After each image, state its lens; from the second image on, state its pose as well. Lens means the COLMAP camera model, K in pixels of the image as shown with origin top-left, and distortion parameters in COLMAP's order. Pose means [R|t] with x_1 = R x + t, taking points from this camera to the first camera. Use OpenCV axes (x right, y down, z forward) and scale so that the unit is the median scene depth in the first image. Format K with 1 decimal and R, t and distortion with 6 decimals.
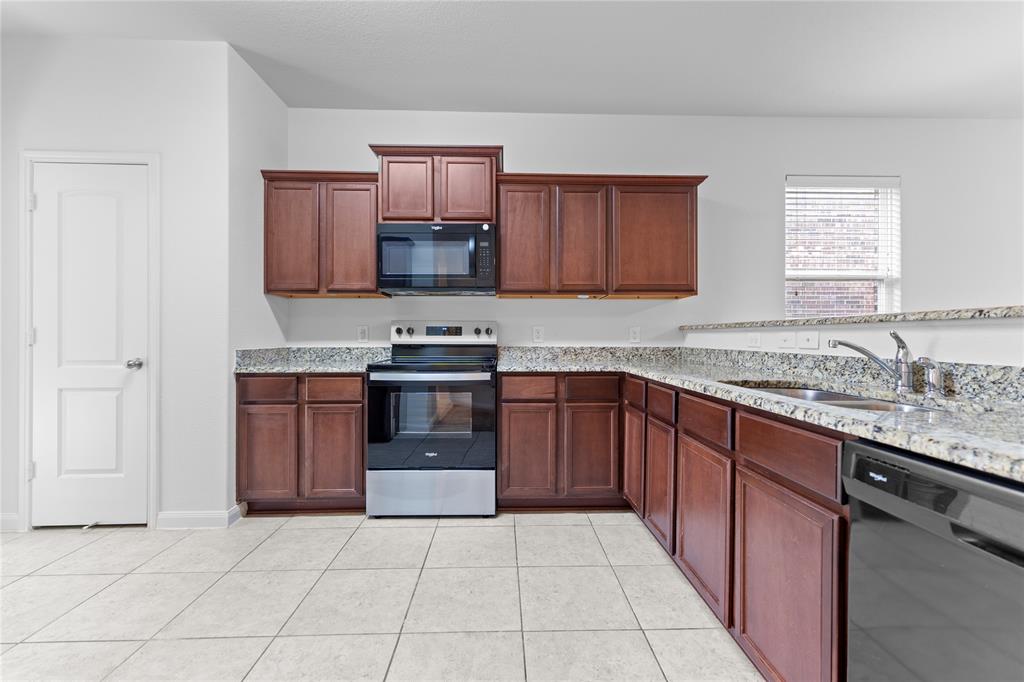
lens RADIAL K [[439.4, 0, 512.0], [0, 439.4, 341.0], [0, 0, 1]] dist [0.010170, 0.000078]
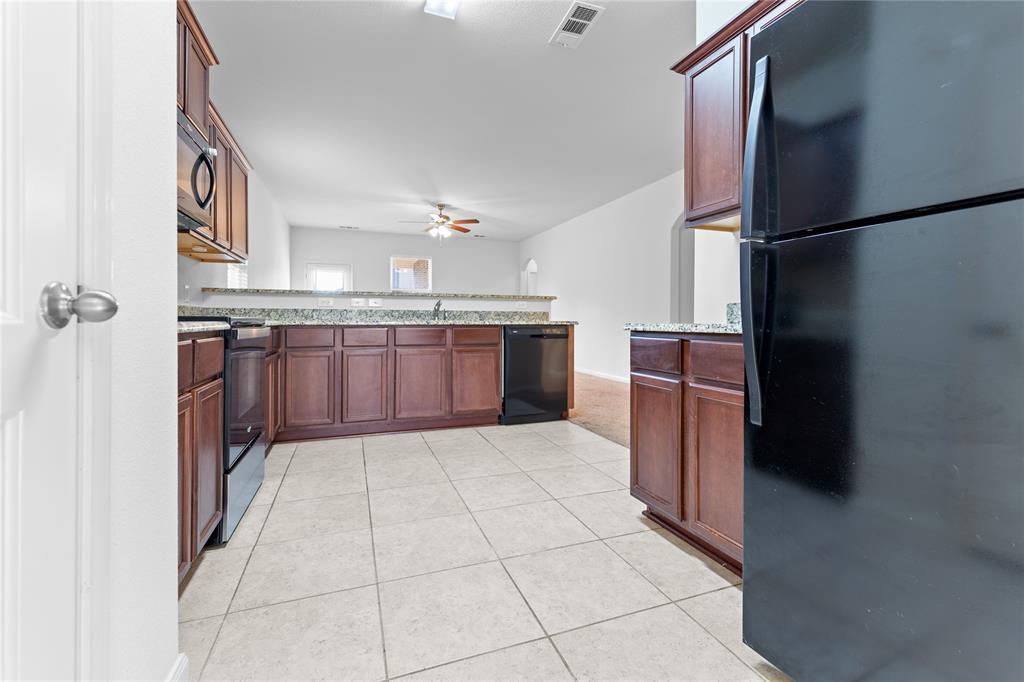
lens RADIAL K [[439.4, 0, 512.0], [0, 439.4, 341.0], [0, 0, 1]] dist [0.010170, 0.000078]
pose [[-0.317632, -0.051155, 0.946833, -1.152041], [0.004194, 0.998458, 0.055351, 0.049973], [-0.948205, 0.021553, -0.316928, 0.822553]]
